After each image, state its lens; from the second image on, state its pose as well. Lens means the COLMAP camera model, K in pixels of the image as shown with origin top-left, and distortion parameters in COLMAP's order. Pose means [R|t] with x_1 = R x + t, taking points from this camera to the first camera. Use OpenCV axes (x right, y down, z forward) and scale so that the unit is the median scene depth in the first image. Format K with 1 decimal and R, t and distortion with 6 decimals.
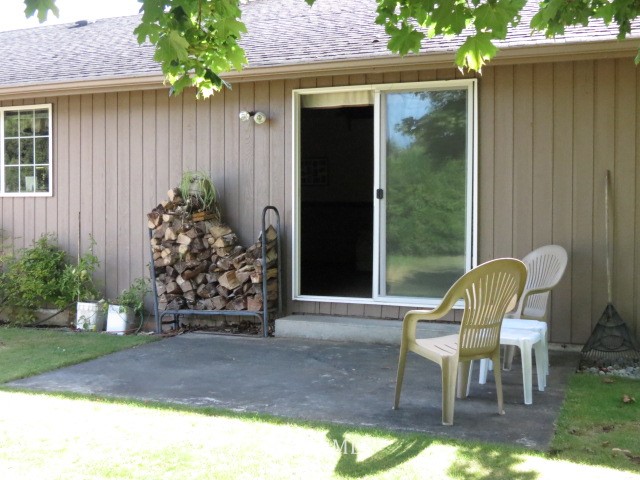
lens RADIAL K [[759.2, 0, 322.3], [0, 759.2, 241.6], [0, 0, 1]] dist [-0.062418, 0.000000]
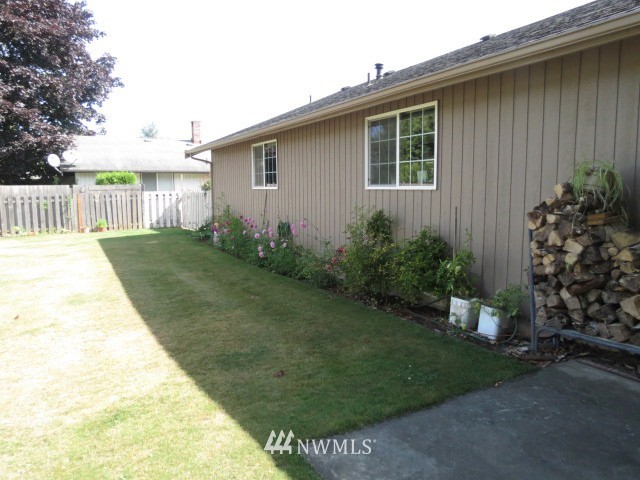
lens RADIAL K [[452.0, 0, 319.6], [0, 452.0, 242.1], [0, 0, 1]] dist [-0.030322, 0.010285]
pose [[0.771147, 0.062995, -0.633533, -0.084821], [-0.007202, 0.995892, 0.090259, -0.046826], [0.636616, -0.065040, 0.768433, 0.440456]]
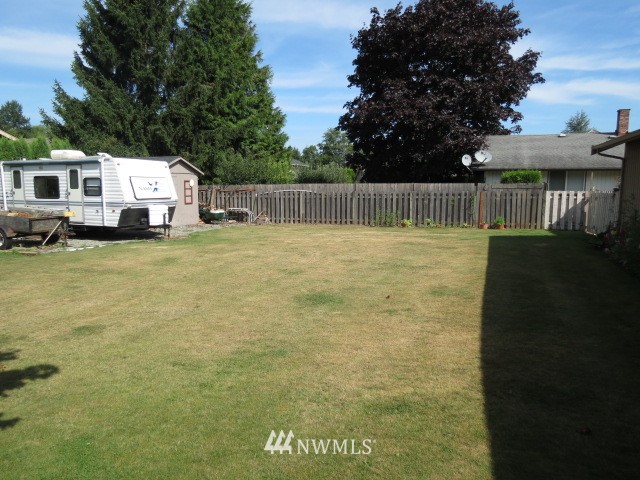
lens RADIAL K [[452.0, 0, 321.8], [0, 452.0, 245.7], [0, 0, 1]] dist [-0.030322, 0.010285]
pose [[0.015393, 0.123526, -0.992222, -0.061767], [-0.031639, 0.991903, 0.122995, -0.057693], [0.999381, 0.029499, 0.019177, 0.523481]]
